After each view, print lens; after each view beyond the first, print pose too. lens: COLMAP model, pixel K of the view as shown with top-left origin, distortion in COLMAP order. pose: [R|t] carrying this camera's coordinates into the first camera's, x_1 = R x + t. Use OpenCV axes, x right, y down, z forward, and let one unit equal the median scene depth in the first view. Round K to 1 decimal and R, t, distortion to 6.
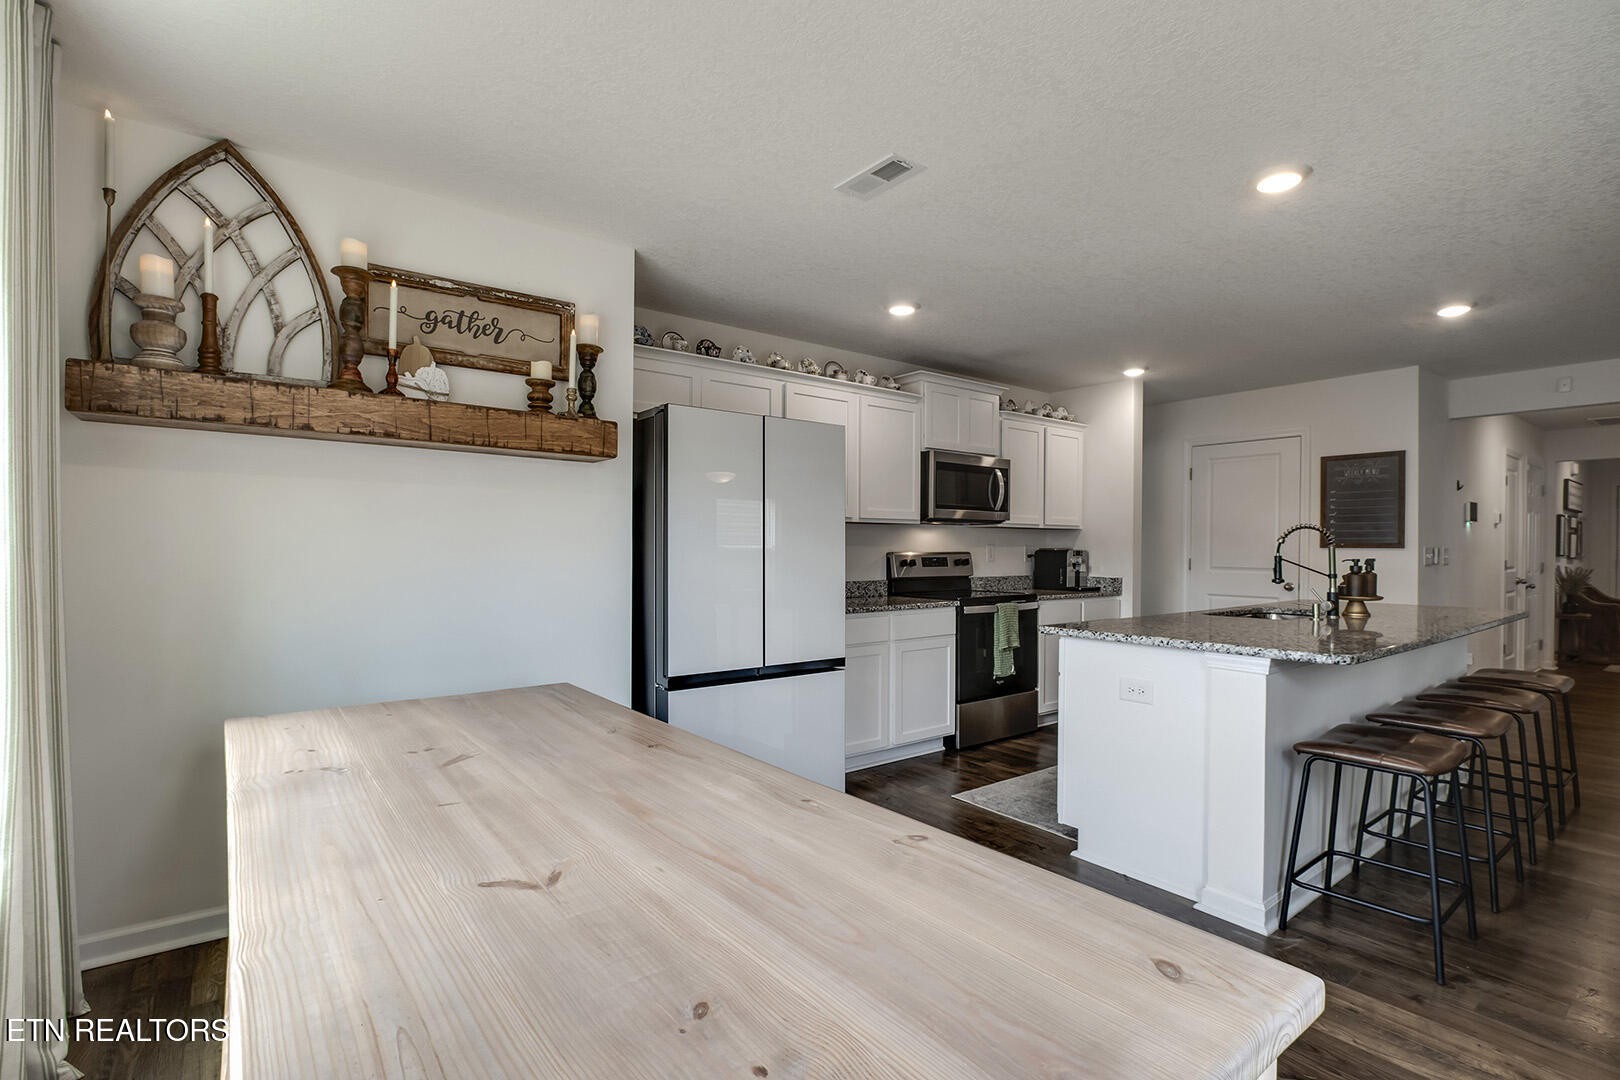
lens RADIAL K [[757.7, 0, 802.2], [0, 757.7, 551.7], [0, 0, 1]] dist [-0.025367, 0.003258]
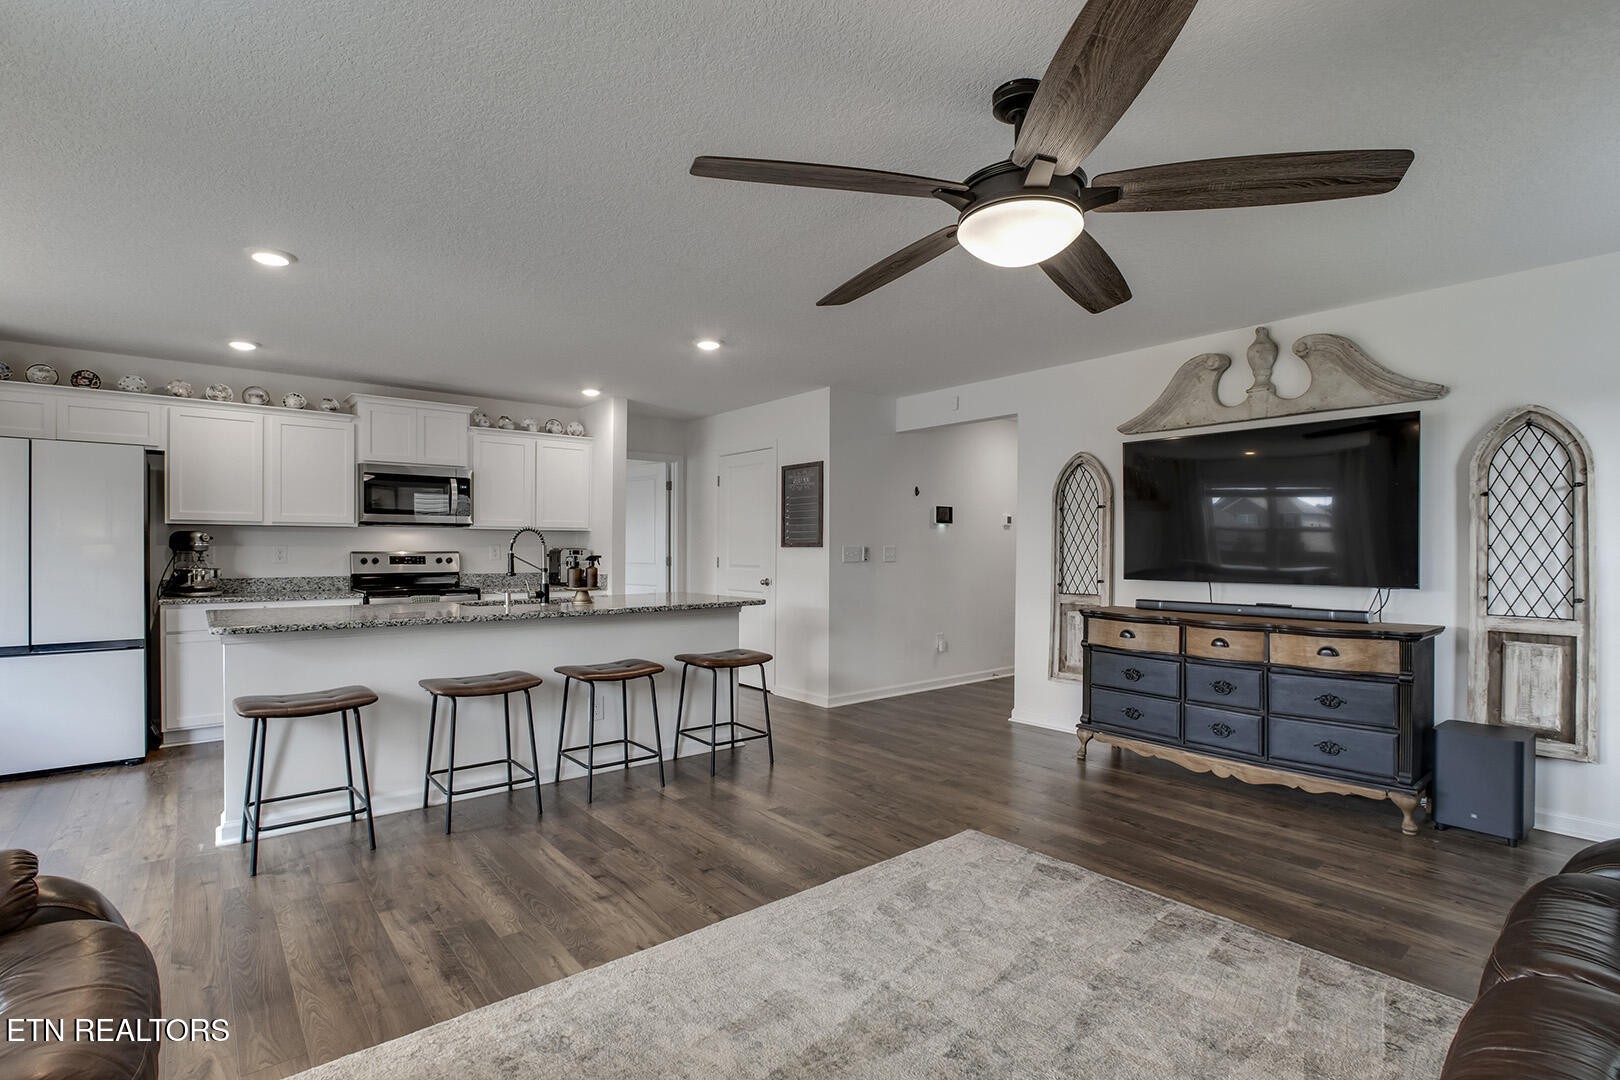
lens RADIAL K [[757.7, 0, 814.0], [0, 757.7, 550.5], [0, 0, 1]] dist [-0.025367, 0.003258]
pose [[0.998648, -0.002811, 0.051904, 0.756252], [0.003035, 0.999986, -0.004243, 0.006249], [-0.051891, 0.004395, 0.998643, -0.164497]]
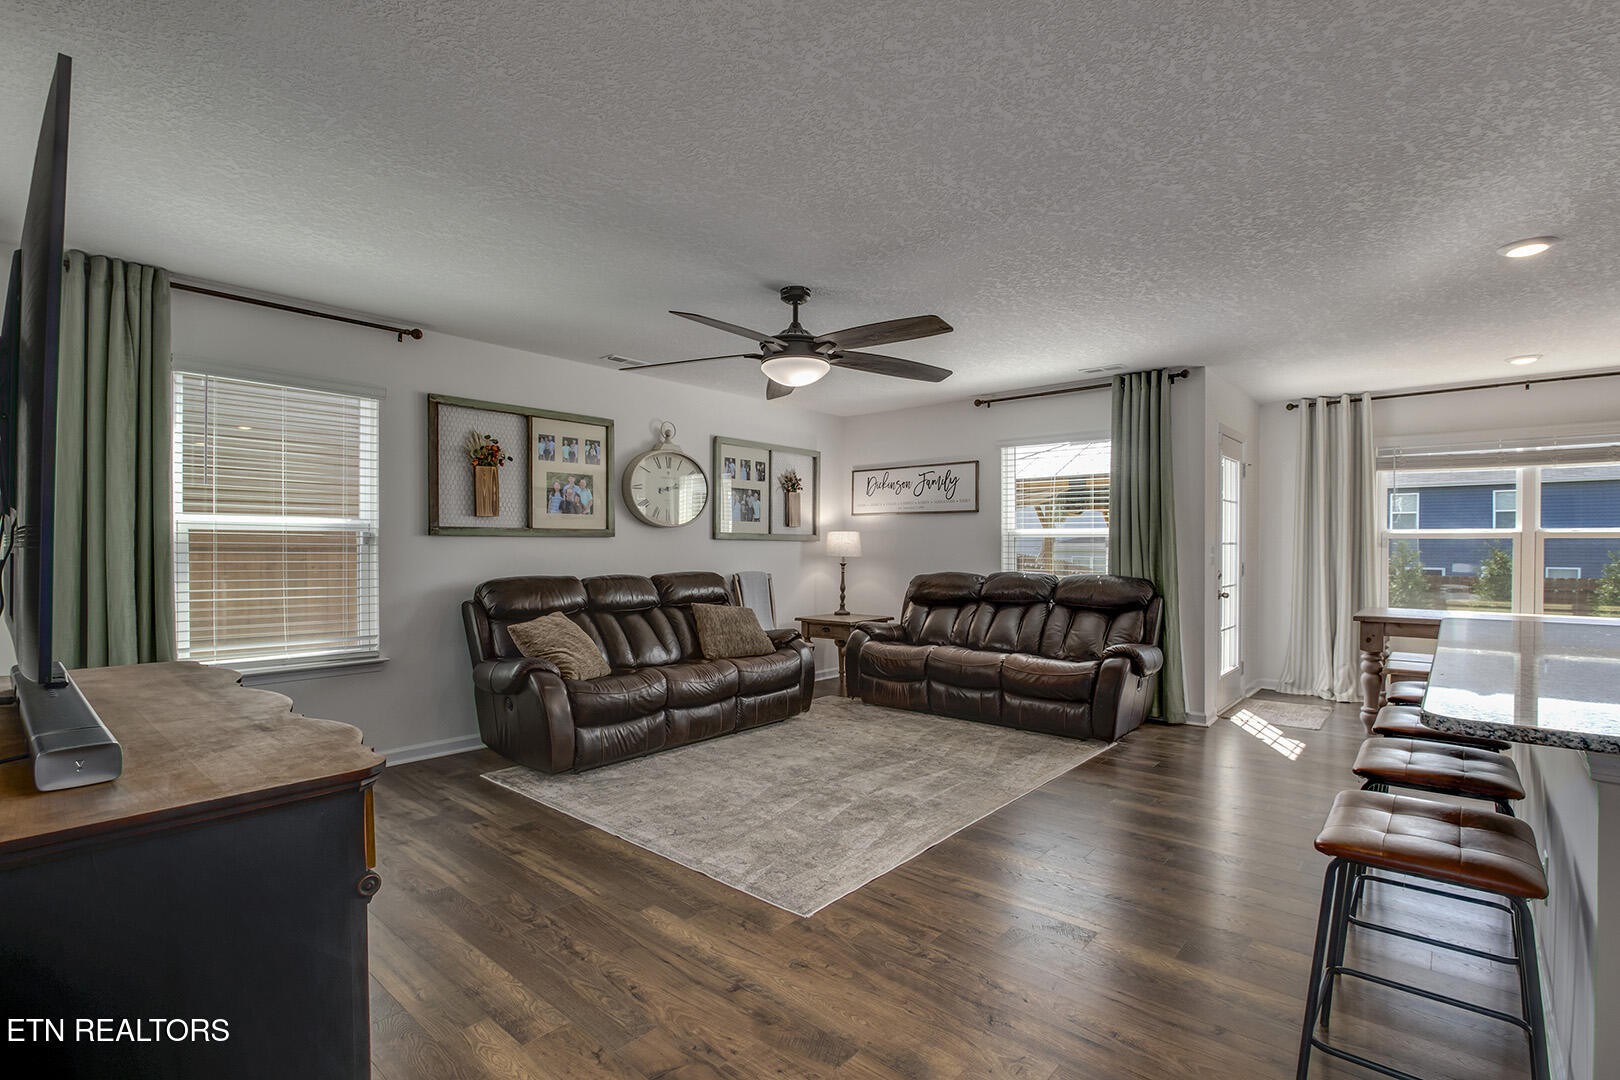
lens RADIAL K [[757.7, 0, 813.1], [0, 757.7, 545.1], [0, 0, 1]] dist [-0.025367, 0.003258]
pose [[-0.978165, -0.008555, -0.207655, 1.031211], [-0.008938, 0.999960, 0.000907, 0.000973], [0.207639, 0.002744, -0.978202, 0.990594]]
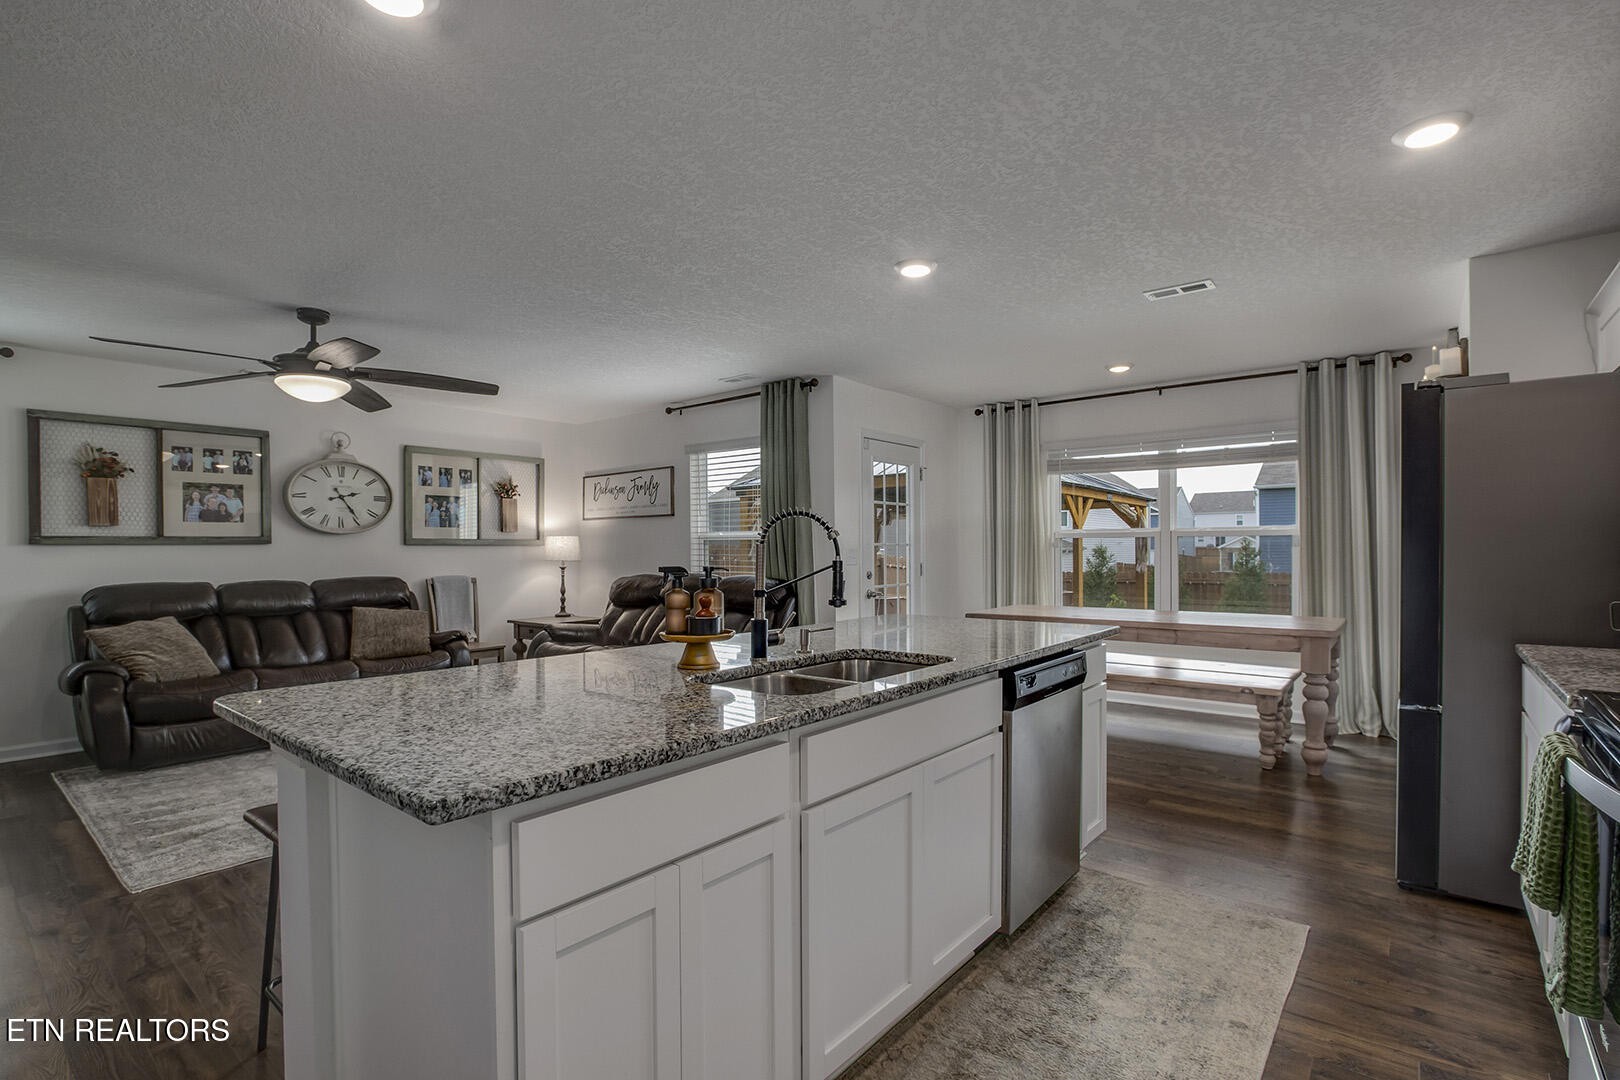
lens RADIAL K [[757.7, 0, 813.9], [0, 757.7, 545.9], [0, 0, 1]] dist [-0.025367, 0.003258]
pose [[-0.970184, 0.000923, -0.242369, 0.574054], [0.001119, 0.999999, -0.000672, -0.002823], [0.242368, -0.000923, -0.970184, 1.143931]]
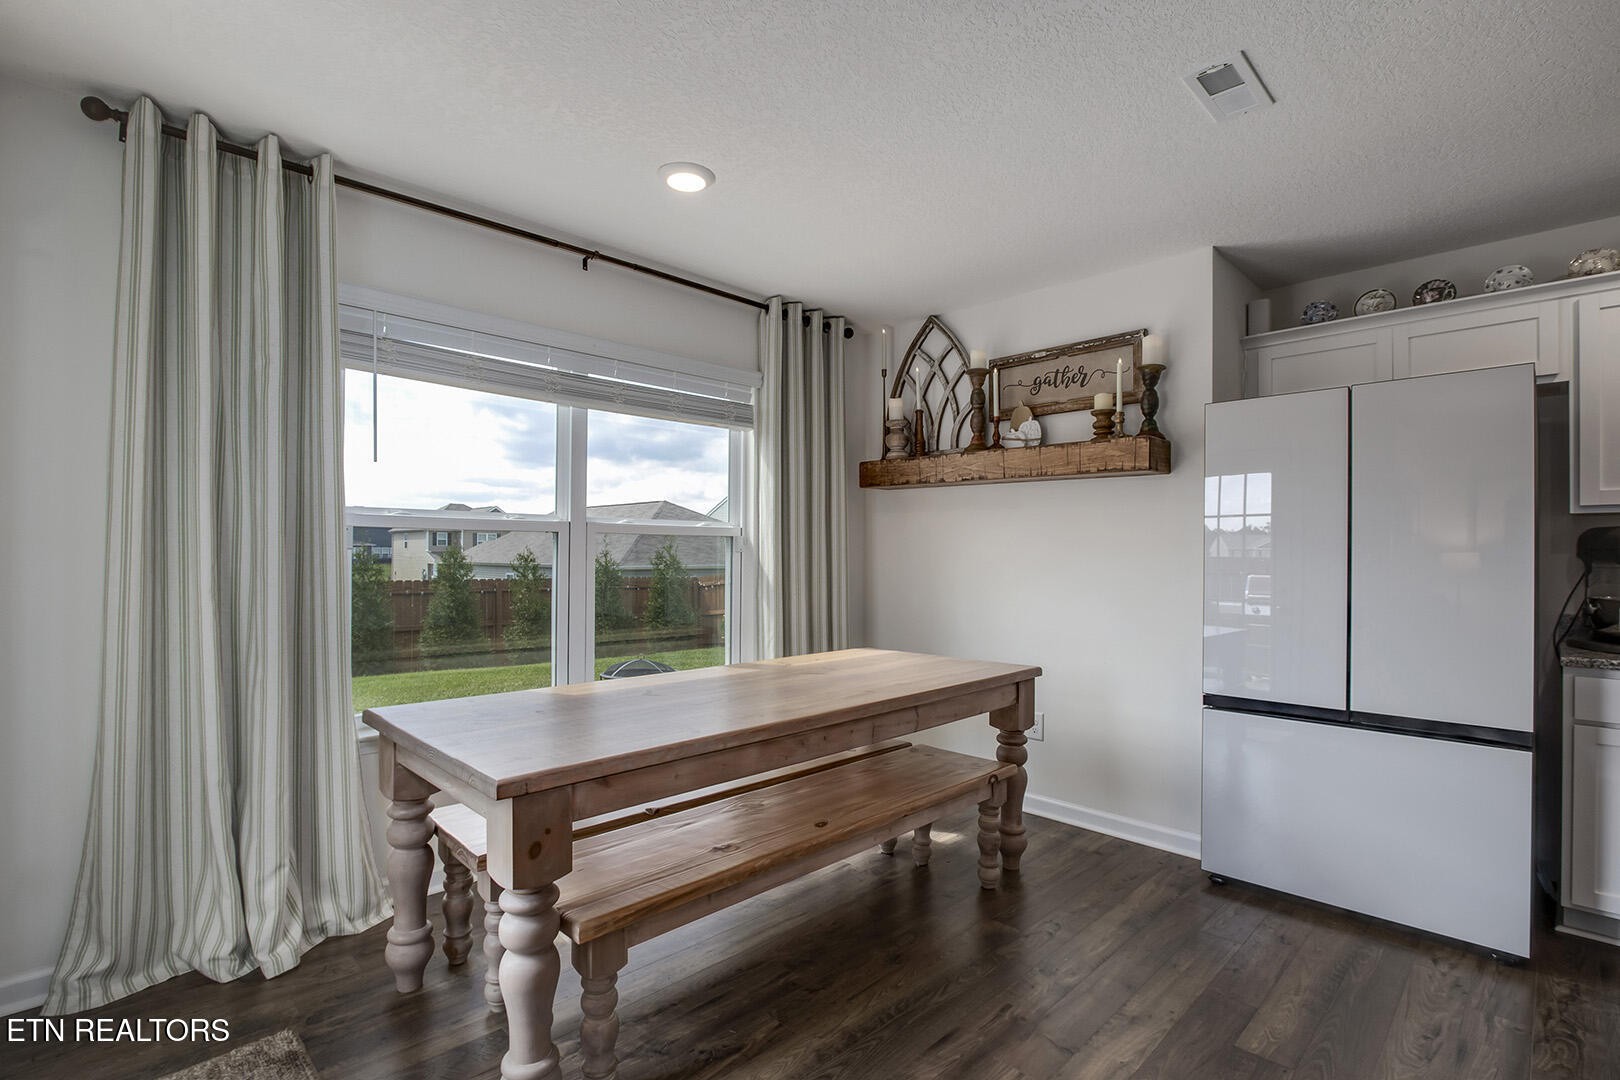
lens RADIAL K [[757.7, 0, 814.7], [0, 757.7, 555.1], [0, 0, 1]] dist [-0.025367, 0.003258]
pose [[0.133833, -0.003196, -0.990999, 0.418065], [-0.009600, 0.999944, -0.004521, 0.001480], [0.990957, 0.010119, 0.133795, 0.237450]]
